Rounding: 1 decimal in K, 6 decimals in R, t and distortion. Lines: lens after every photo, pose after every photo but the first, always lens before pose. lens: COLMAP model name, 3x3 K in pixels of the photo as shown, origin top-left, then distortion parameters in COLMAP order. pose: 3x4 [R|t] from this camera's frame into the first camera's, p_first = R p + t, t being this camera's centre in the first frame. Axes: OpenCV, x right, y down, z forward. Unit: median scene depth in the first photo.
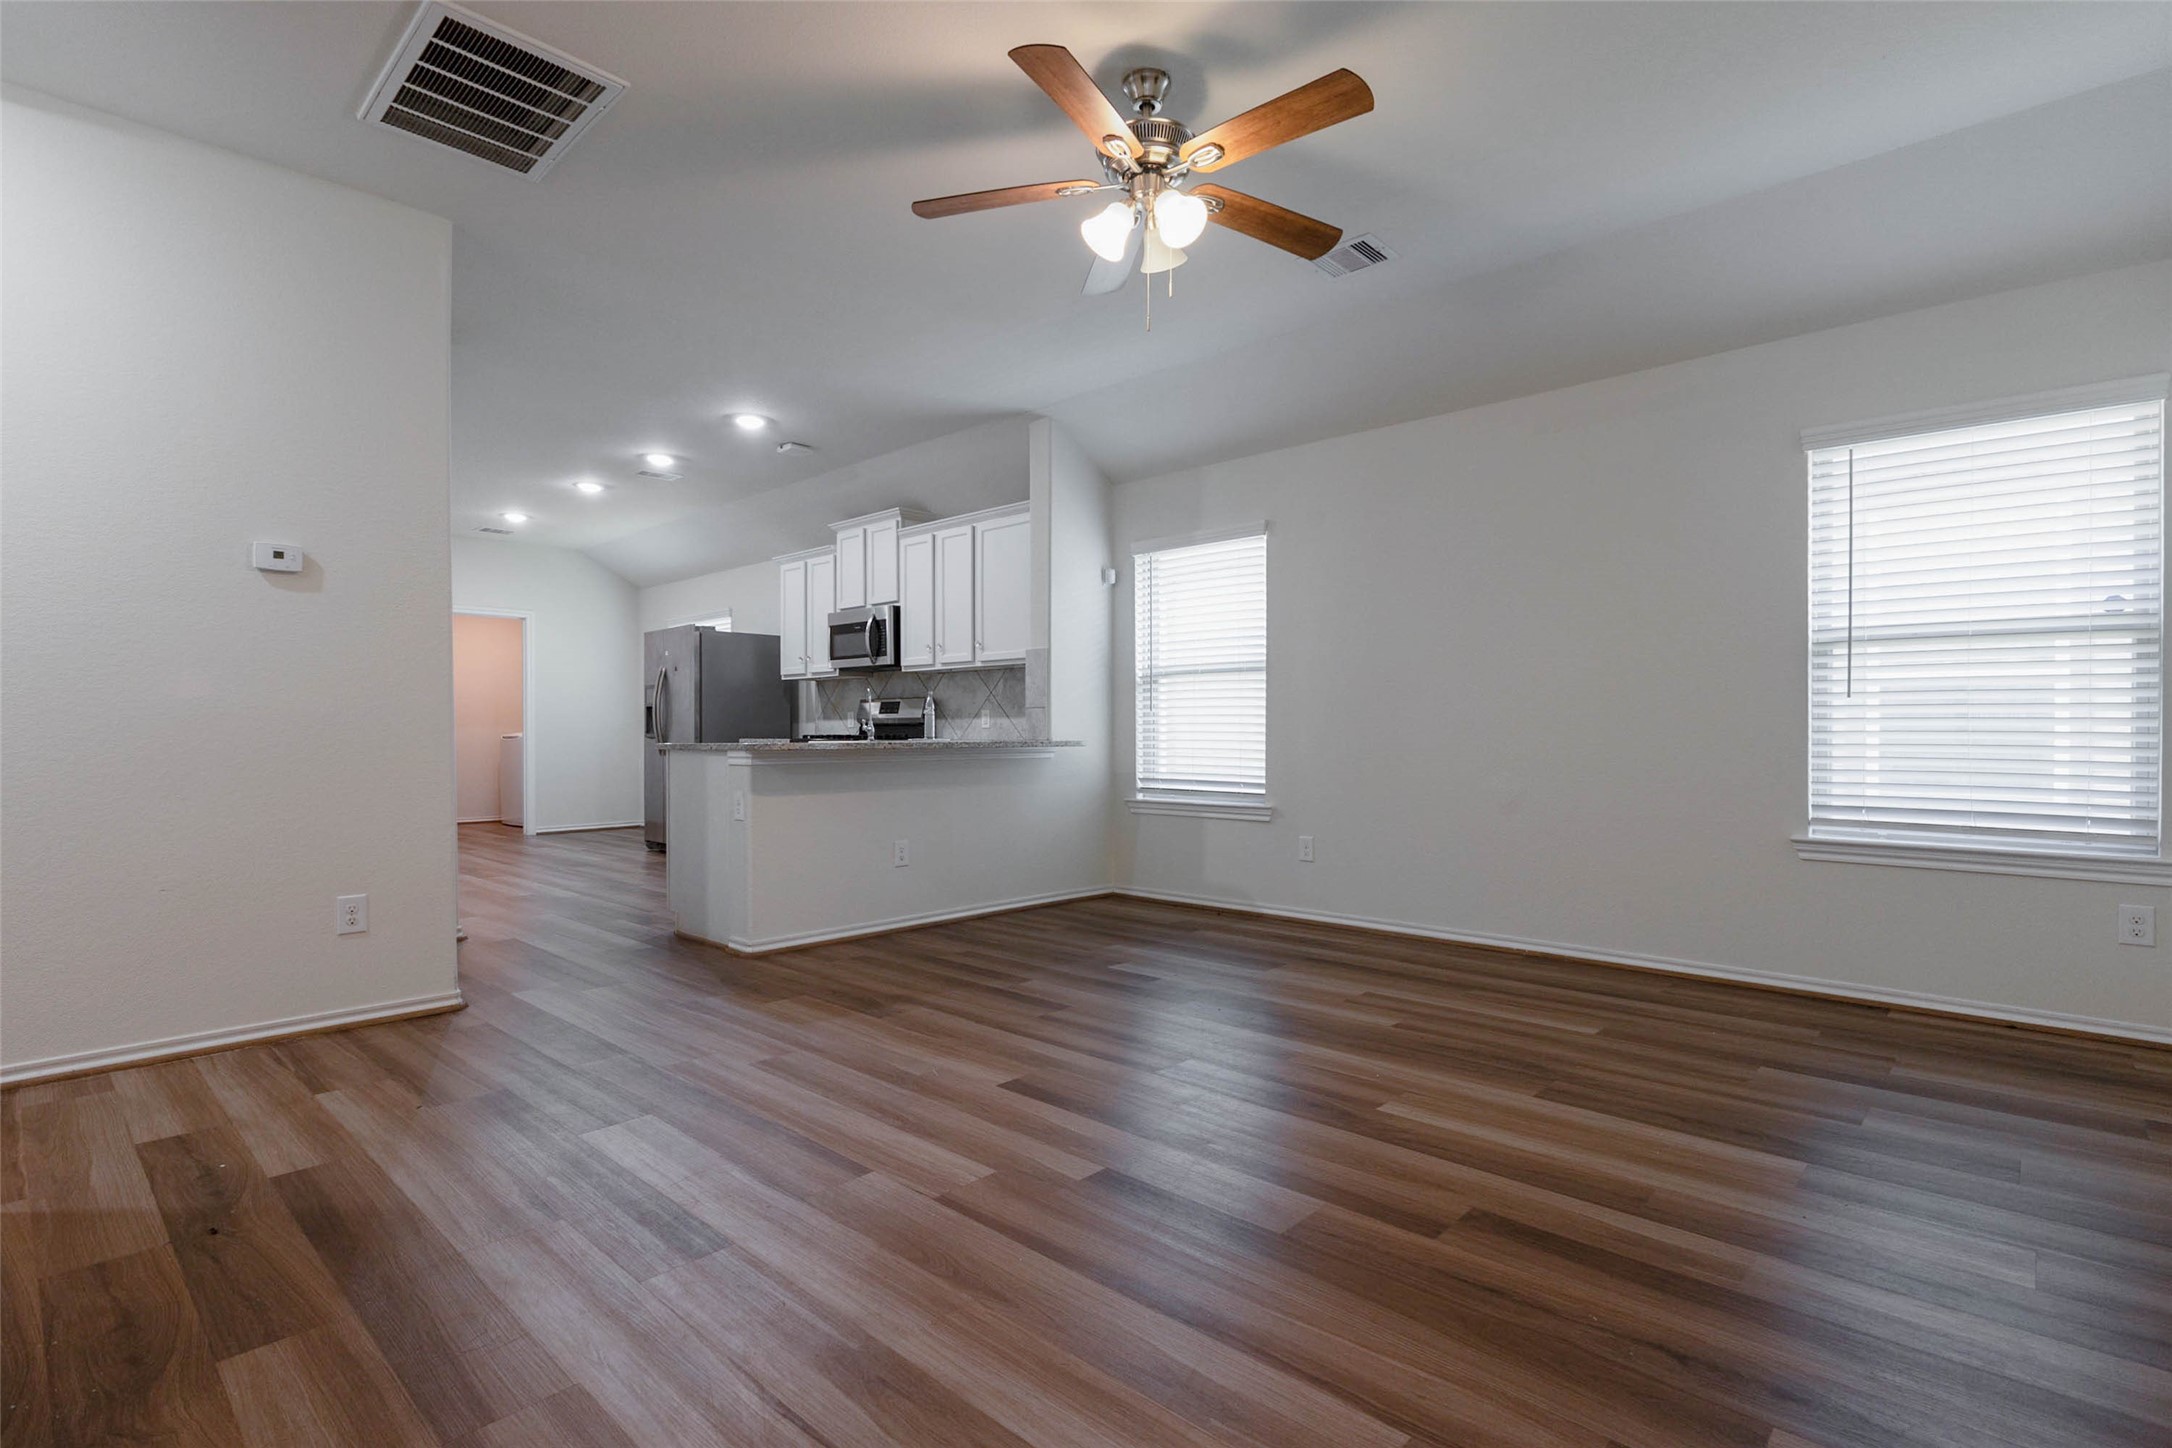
lens RADIAL K [[1012.2, 0, 1104.4], [0, 1012.2, 720.5], [0, 0, 1]] dist [-0.018353, 0.000330]
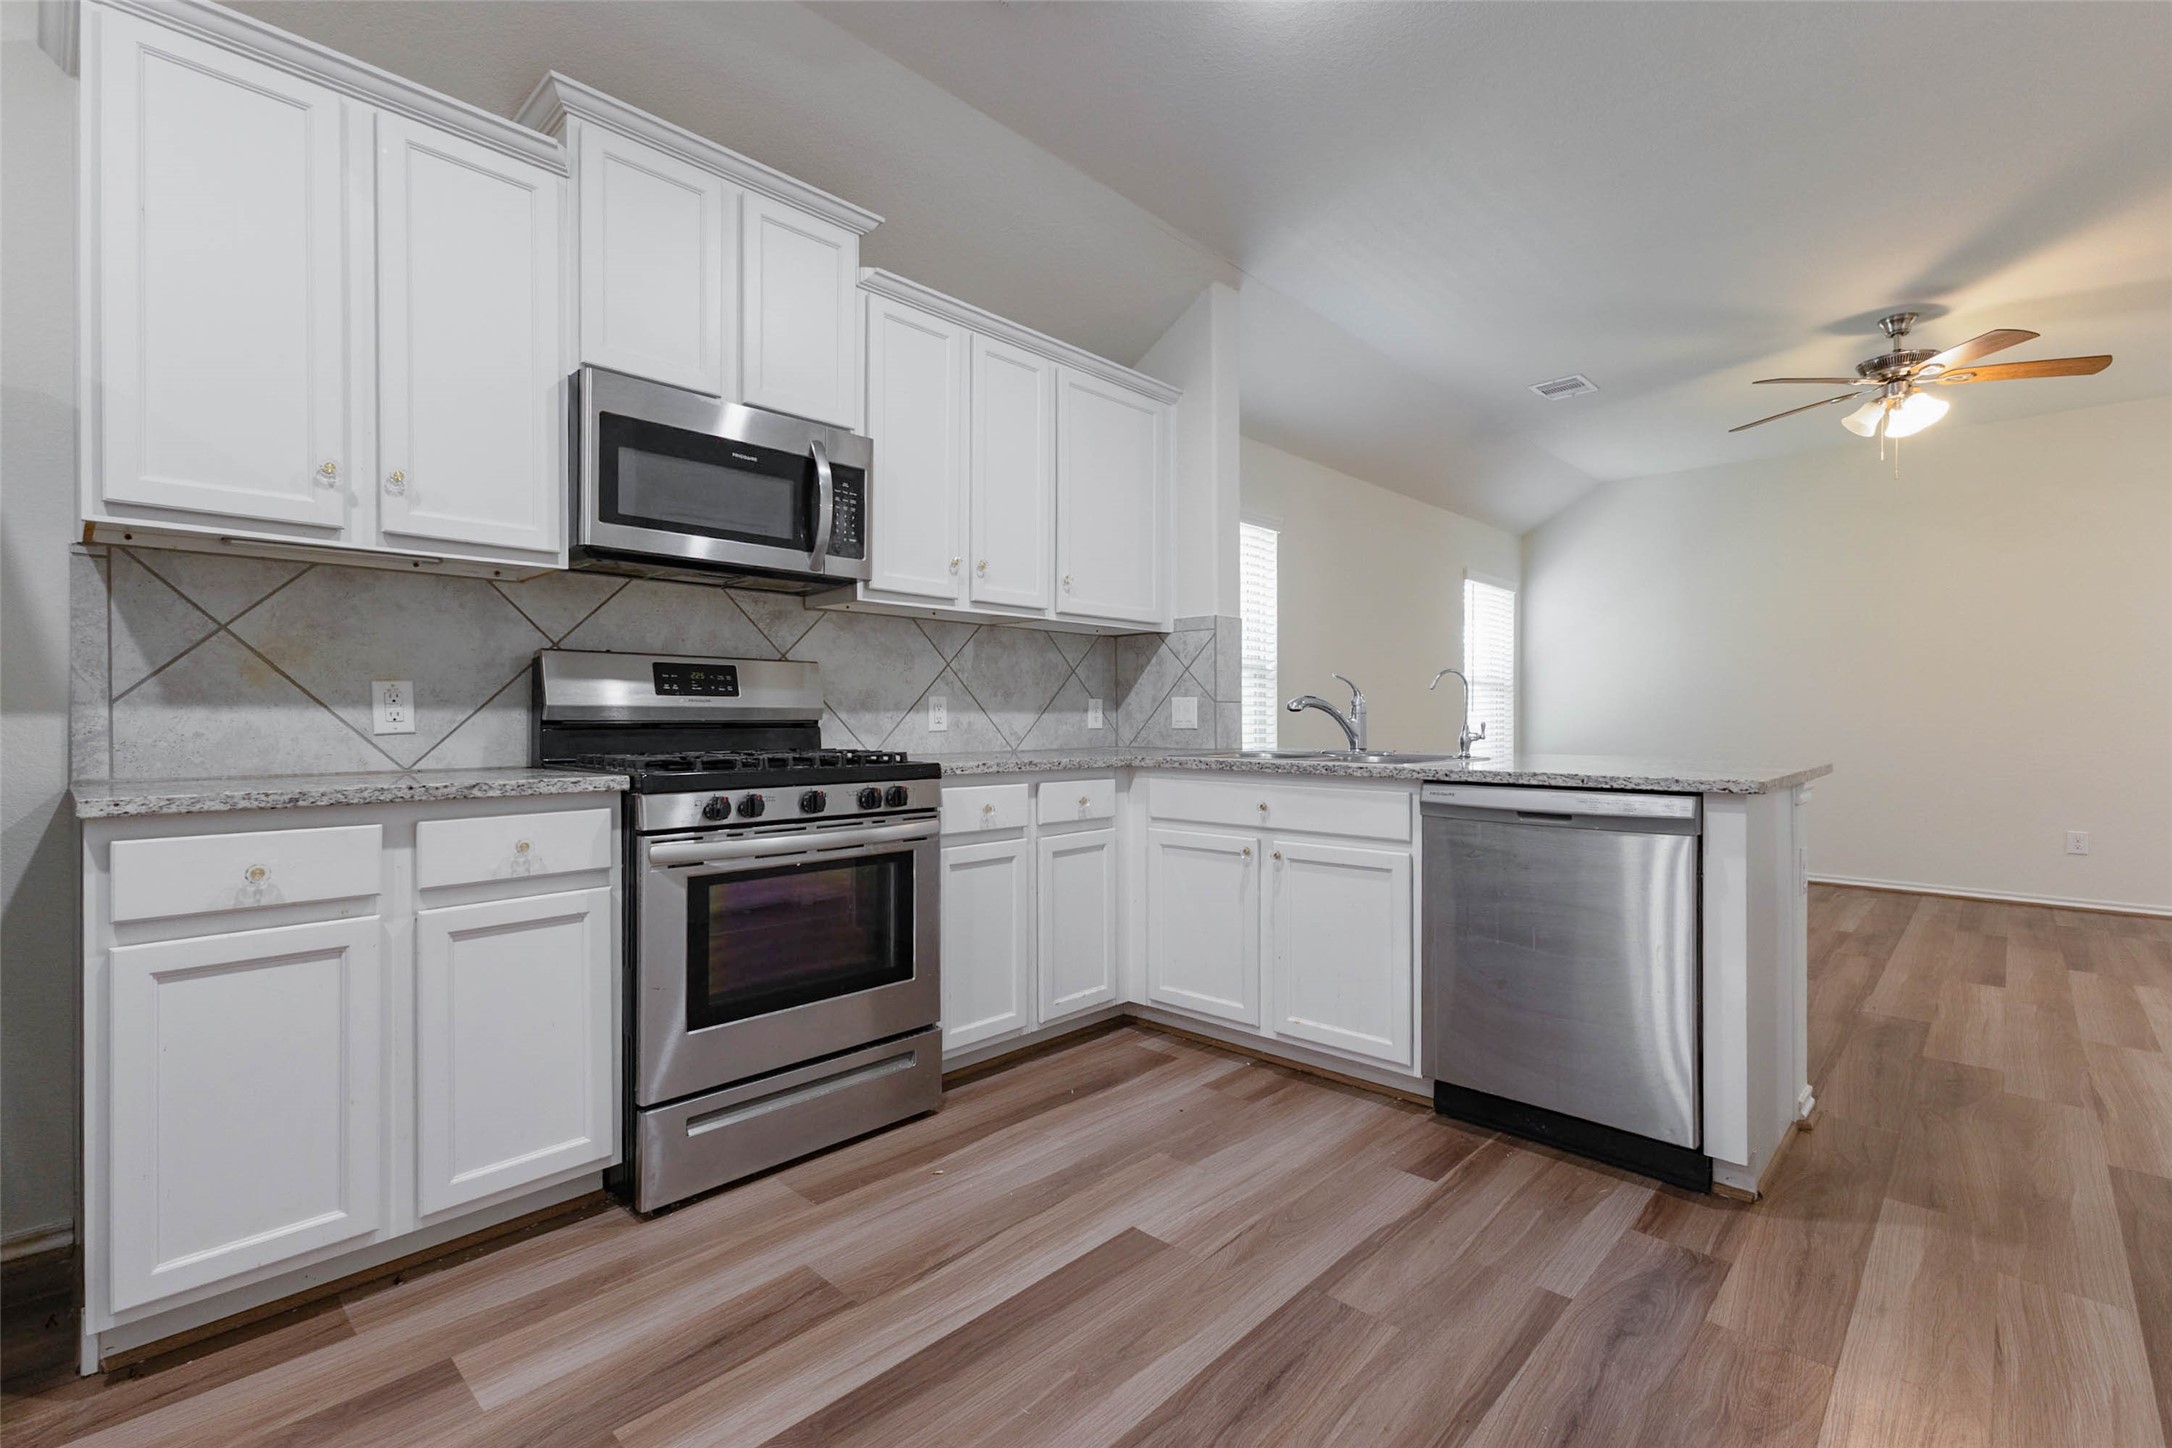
lens RADIAL K [[974.5, 0, 1095.4], [0, 974.5, 704.4], [0, 0, 1]] dist [0.010953, -0.002544]
pose [[0.029790, 0.019312, 0.999370, -0.612825], [-0.010957, 0.999760, -0.018993, 0.002055], [-0.999496, -0.010384, 0.029994, 0.897228]]
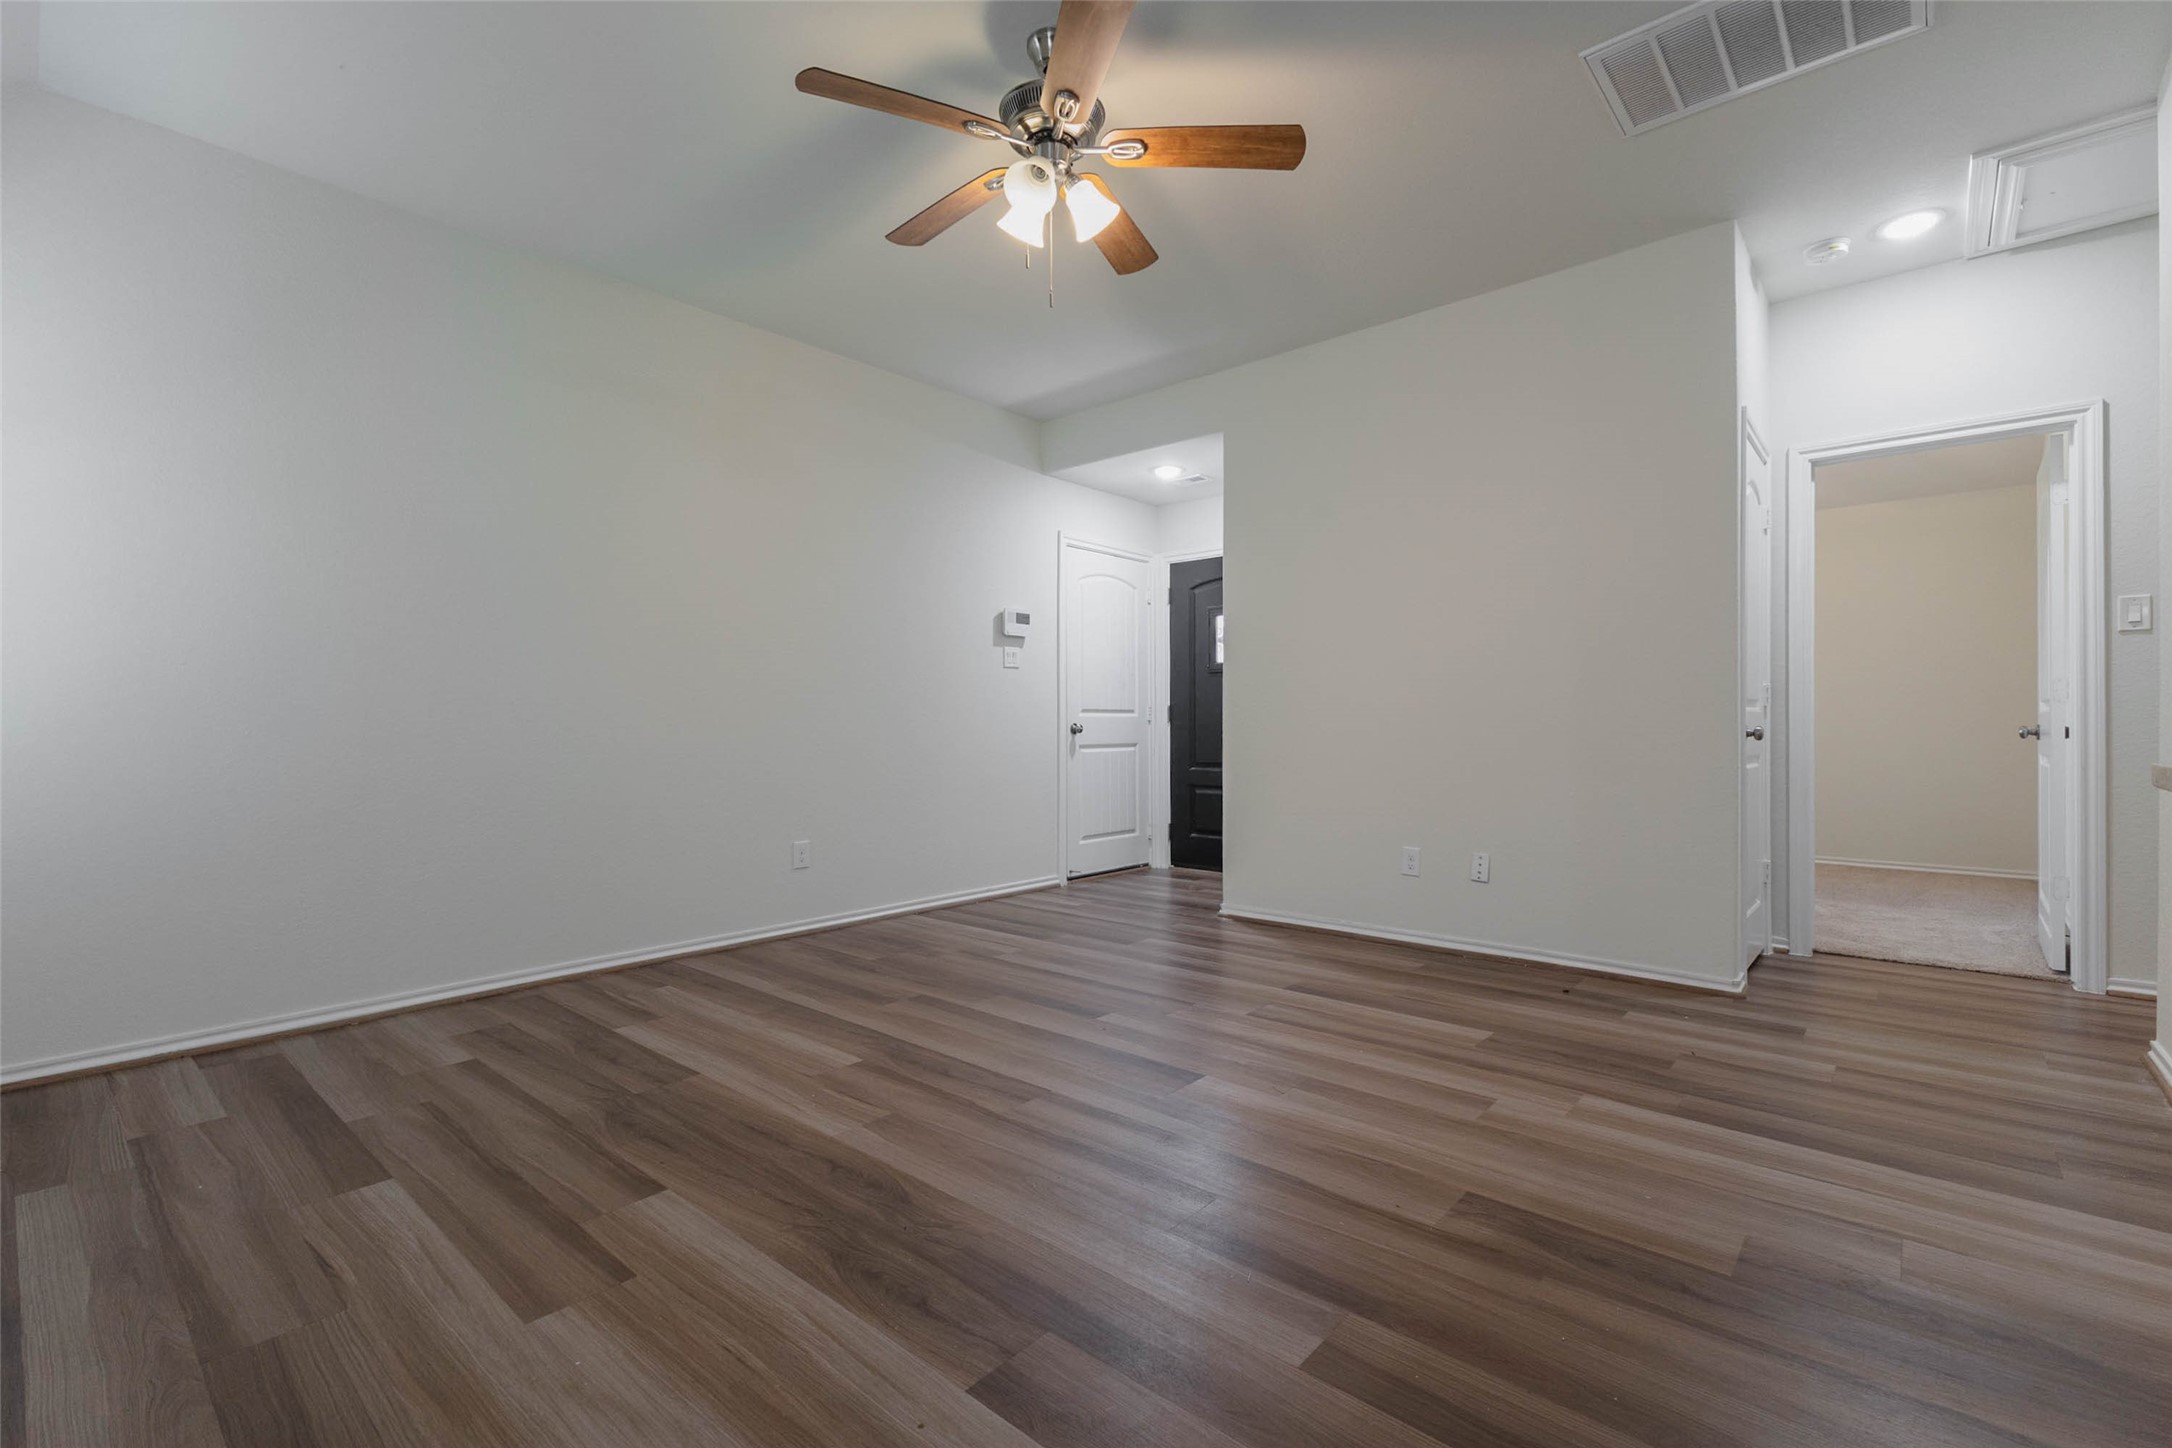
lens RADIAL K [[952.4, 0, 1104.3], [0, 952.4, 741.2], [0, 0, 1]] dist [0.011687, -0.001470]
pose [[-0.999572, 0.009518, -0.027661, 0.007280], [0.009142, 0.999865, 0.013687, 0.003574], [0.027787, 0.013428, -0.999524, 0.776681]]
